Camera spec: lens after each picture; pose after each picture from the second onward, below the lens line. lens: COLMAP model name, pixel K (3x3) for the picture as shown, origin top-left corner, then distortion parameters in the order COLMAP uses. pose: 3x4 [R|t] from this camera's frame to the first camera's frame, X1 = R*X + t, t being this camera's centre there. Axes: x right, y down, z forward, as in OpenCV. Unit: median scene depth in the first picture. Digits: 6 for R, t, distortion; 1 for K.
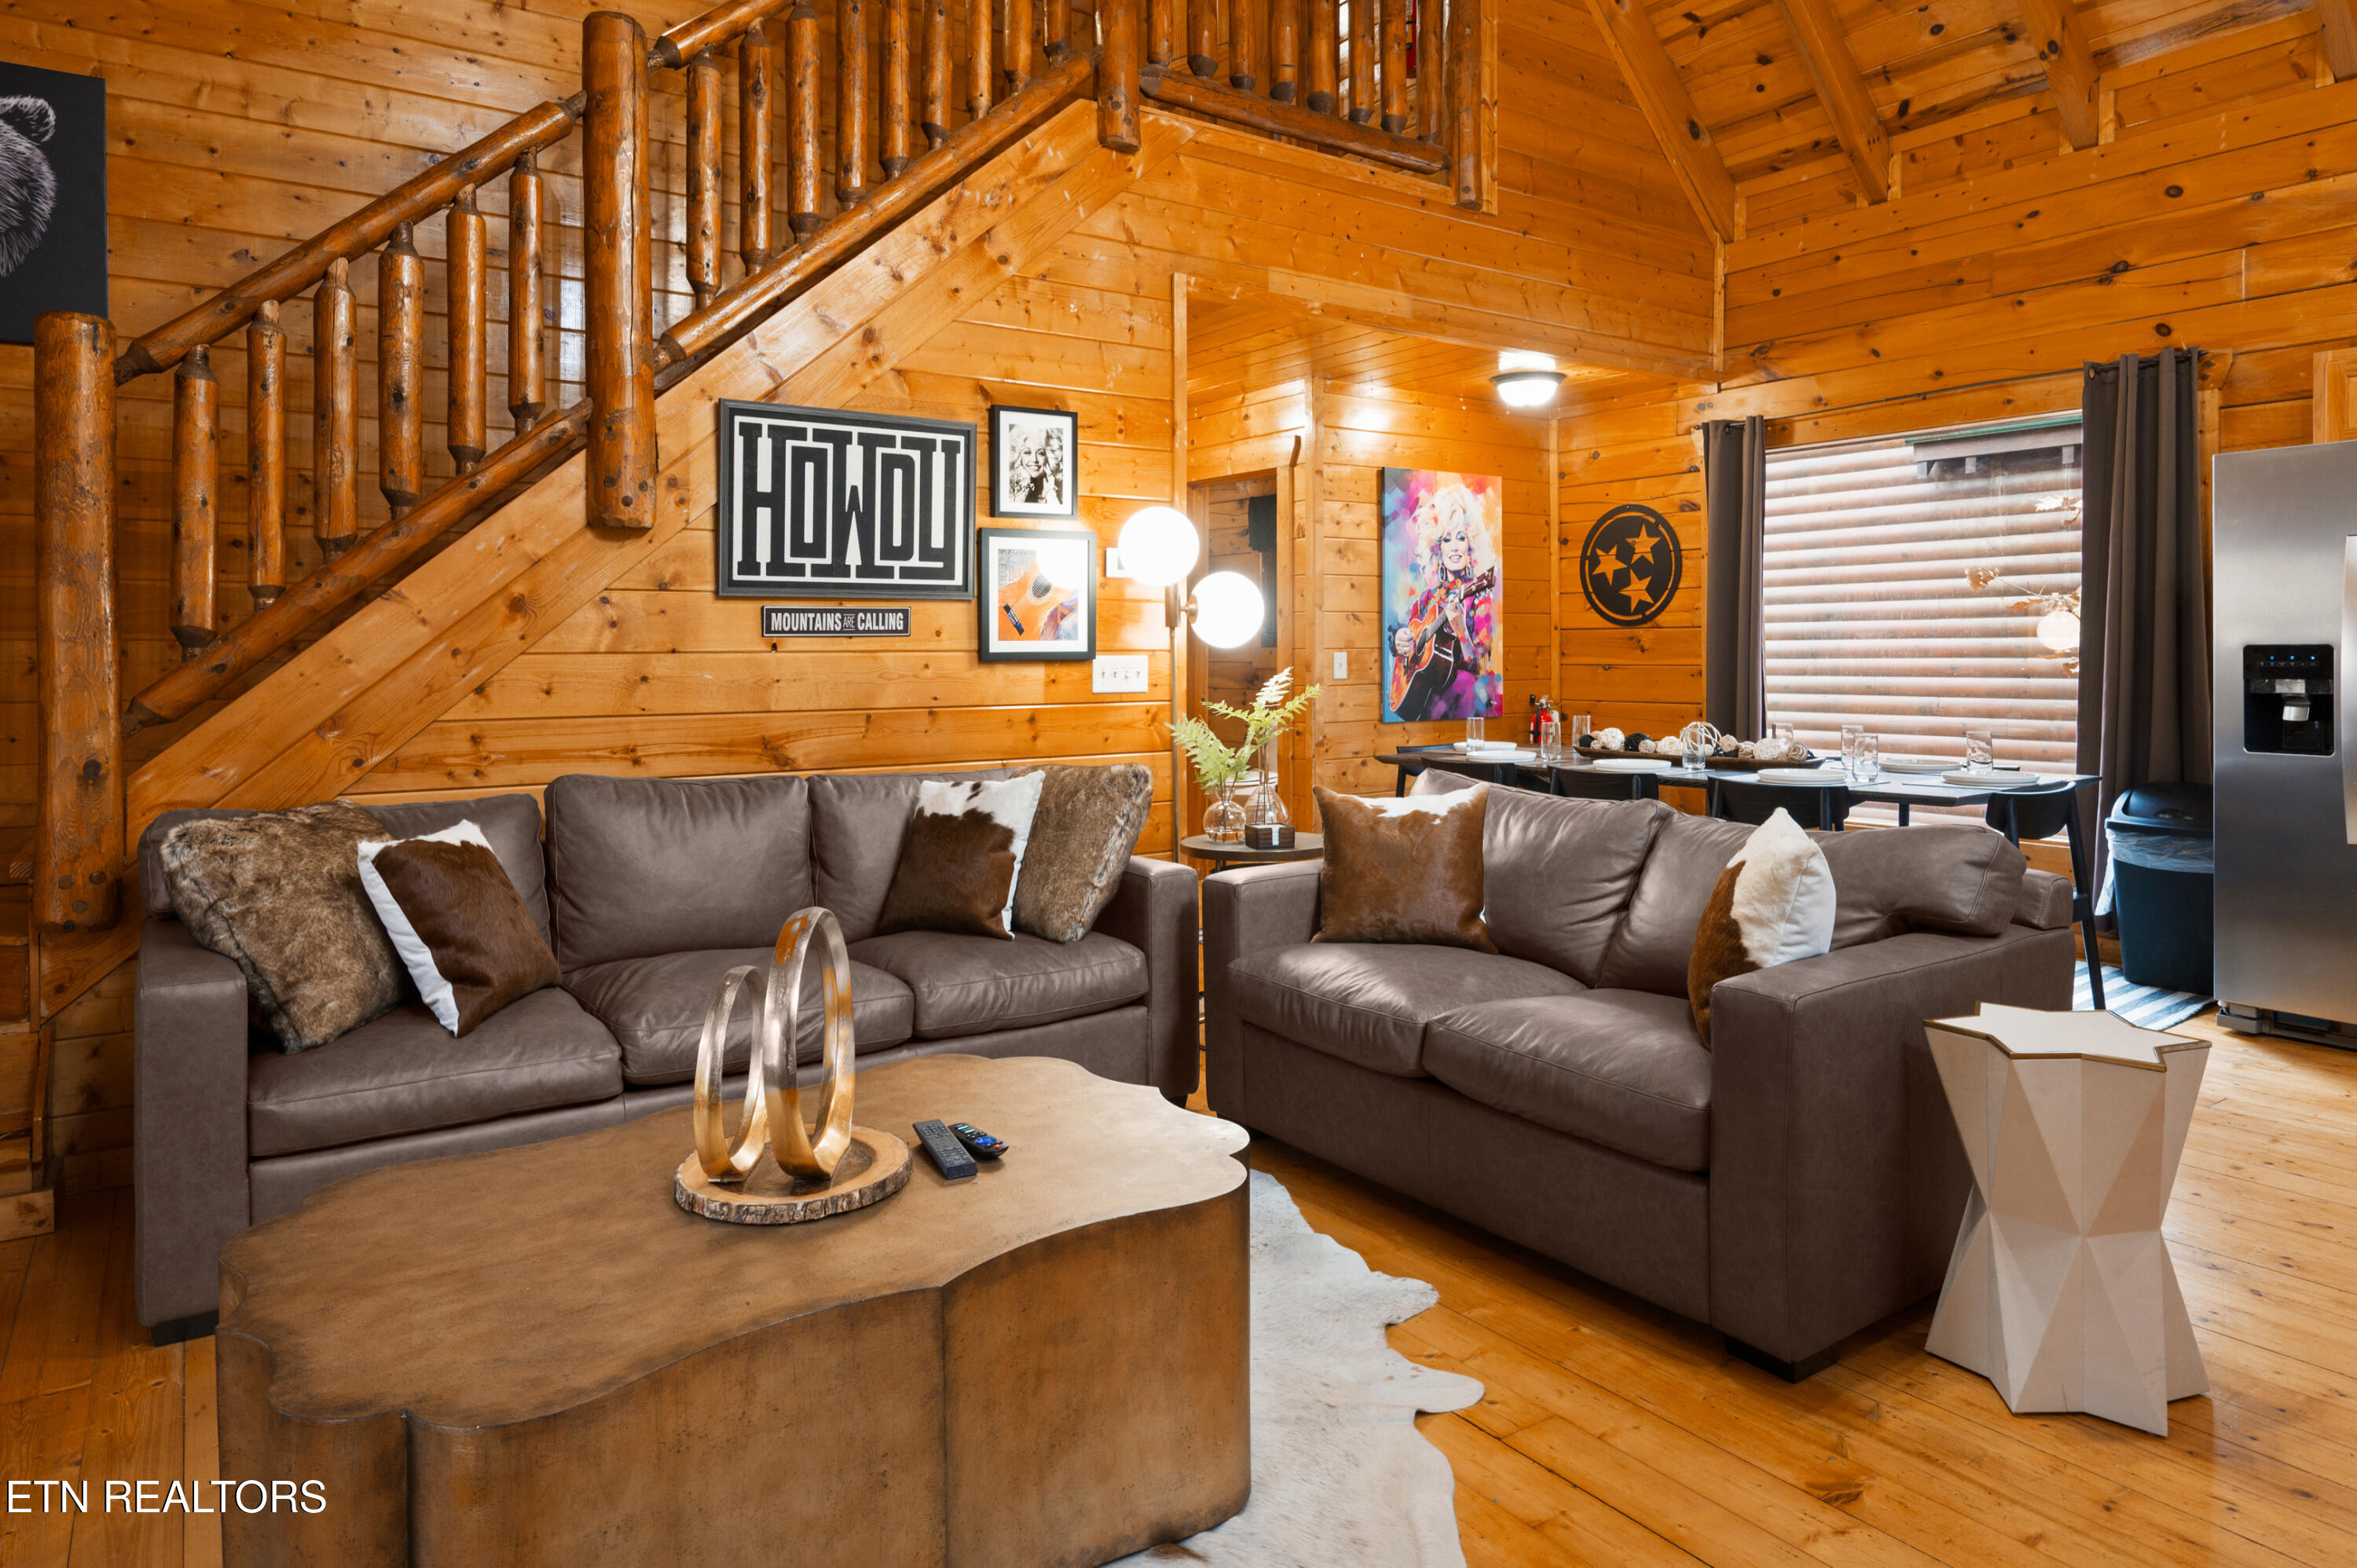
lens RADIAL K [[1446.6, 0, 1173.3], [0, 1446.6, 652.0], [0, 0, 1]] dist [-0.000376, 0.000815]
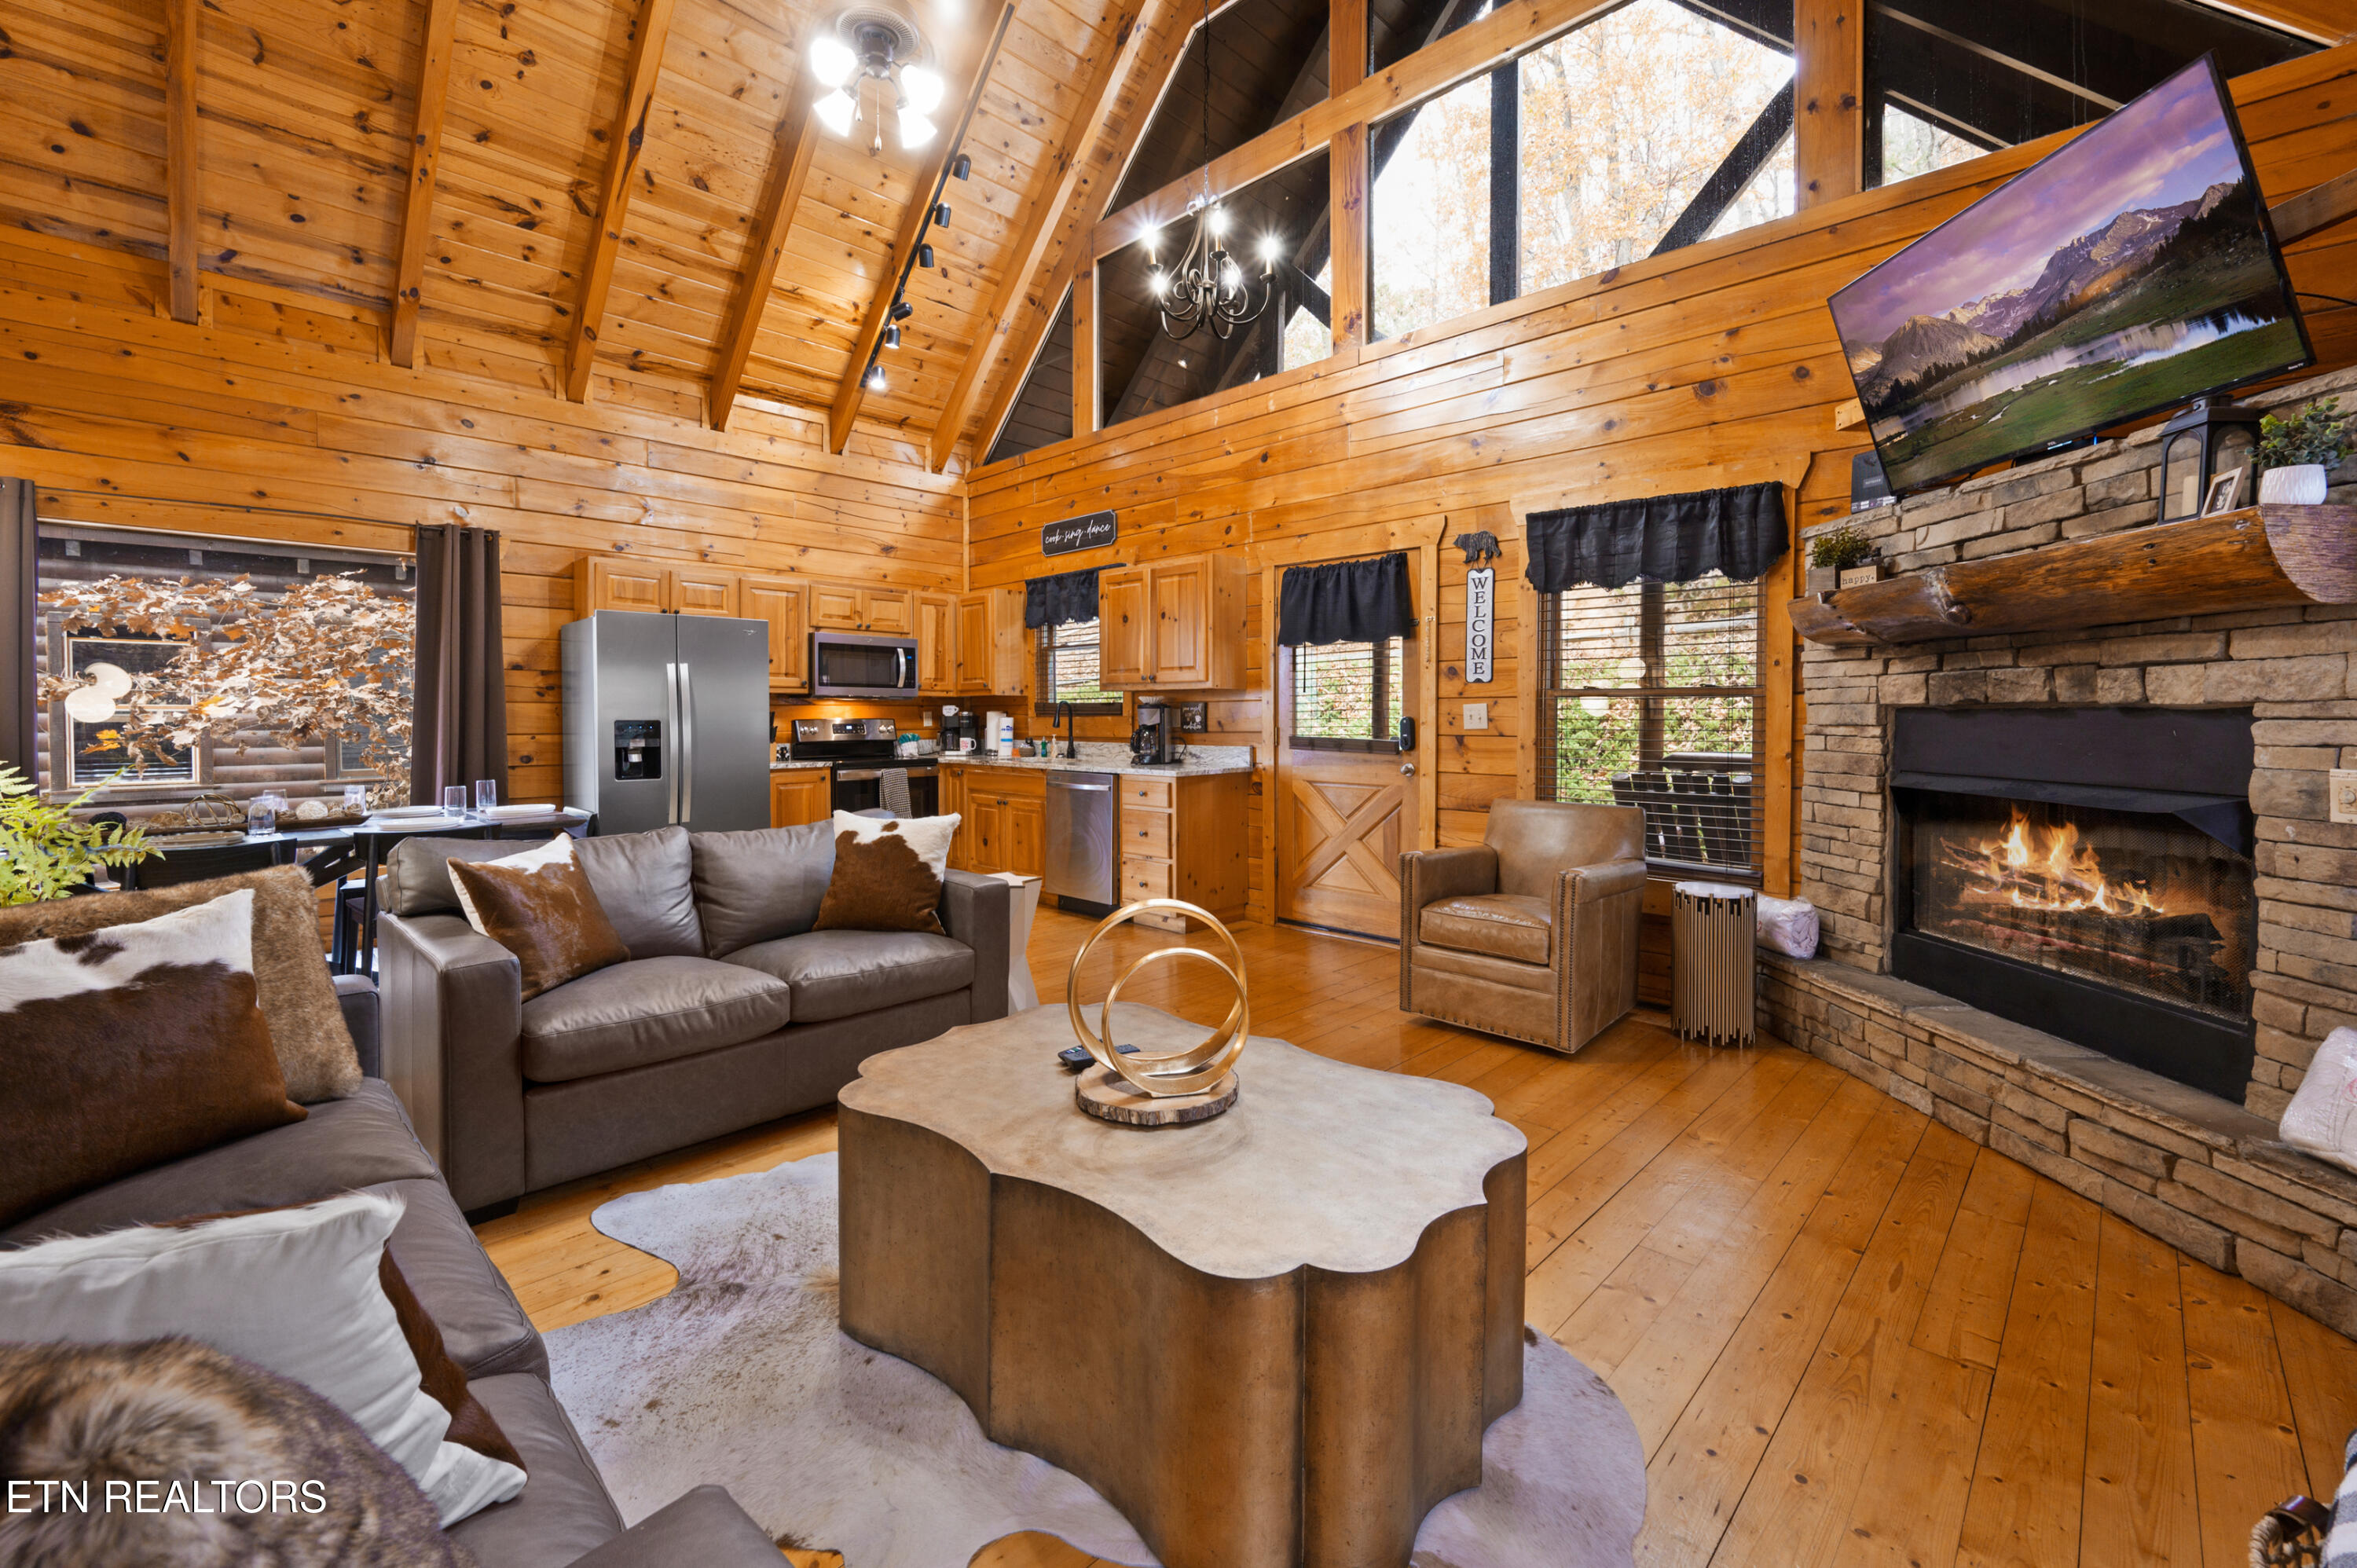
lens RADIAL K [[975.2, 0, 1168.7], [0, 975.2, 741.5], [0, 0, 1]] dist [0.000795, 0.000056]
pose [[-0.178609, -0.016983, 0.983773, -0.473445], [0.002591, 0.999839, 0.017731, 0.001388], [-0.983917, 0.005716, -0.178537, 0.469188]]
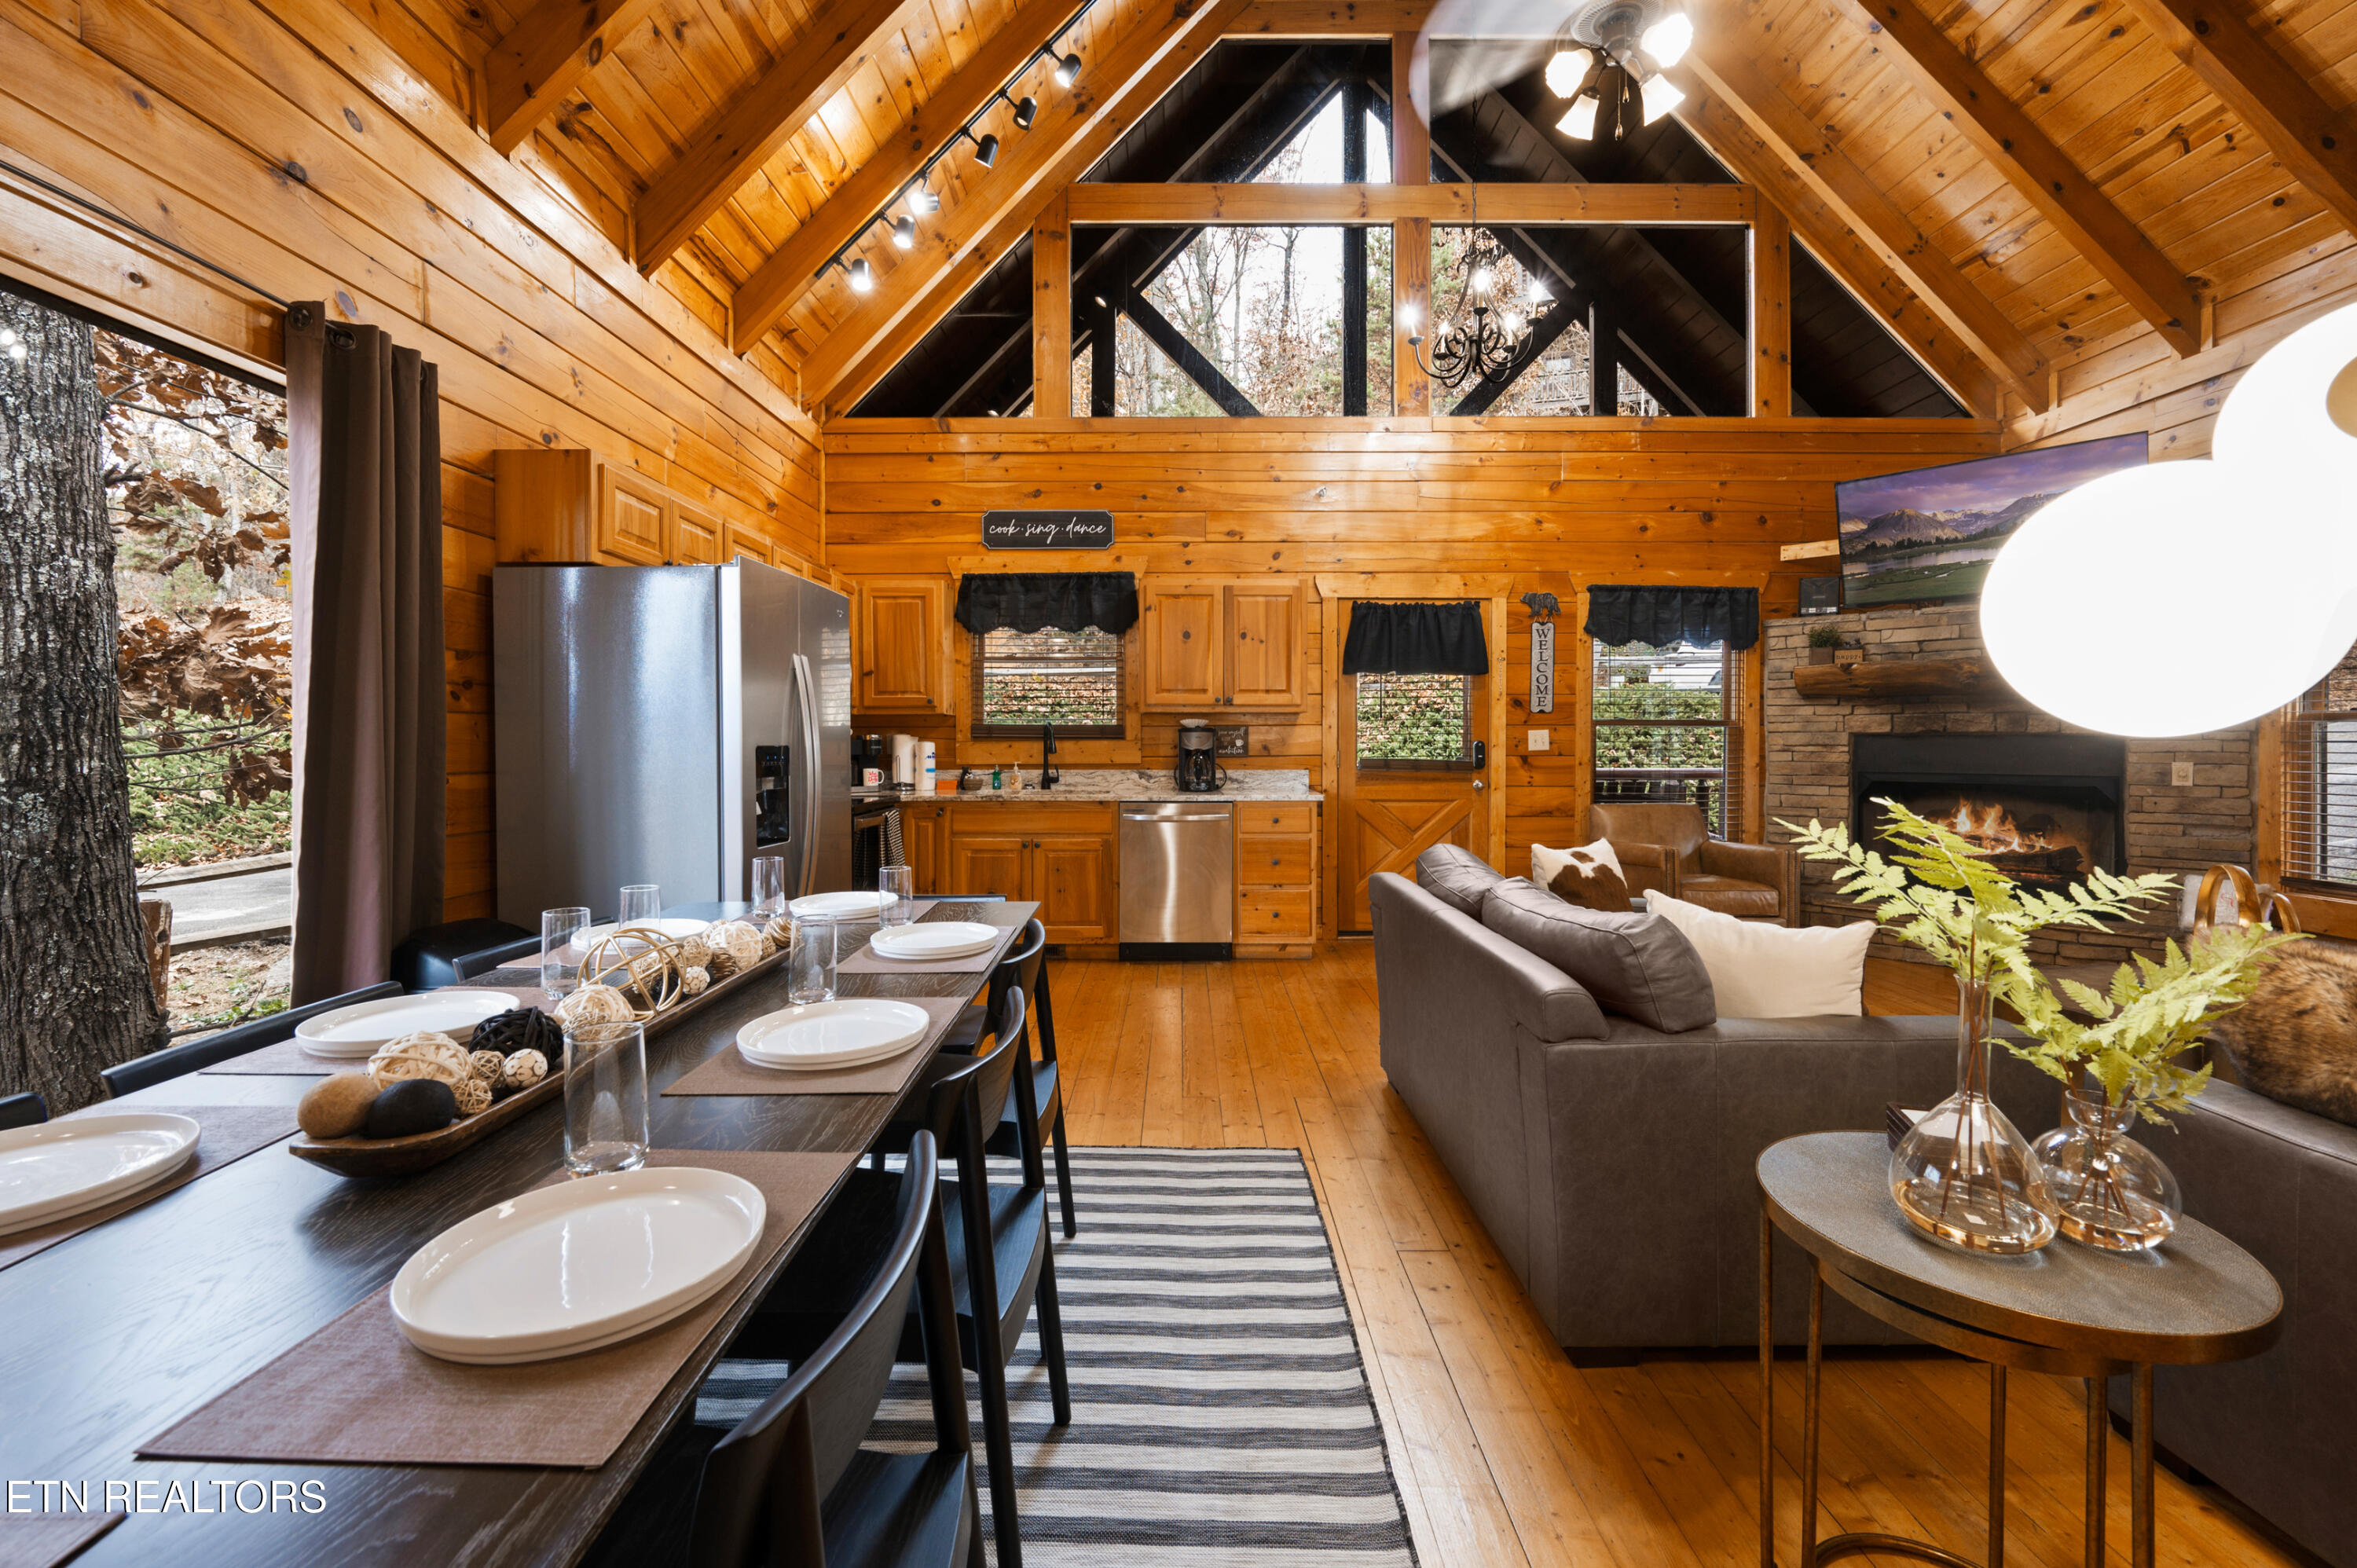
lens RADIAL K [[975.2, 0, 1167.6], [0, 975.2, 750.1], [0, 0, 1]] dist [0.000795, 0.000056]
pose [[-0.818196, 0.004322, 0.574923, 0.081622], [0.008402, 0.999955, 0.004439, -0.002128], [-0.574878, 0.008462, -0.818195, 1.211675]]
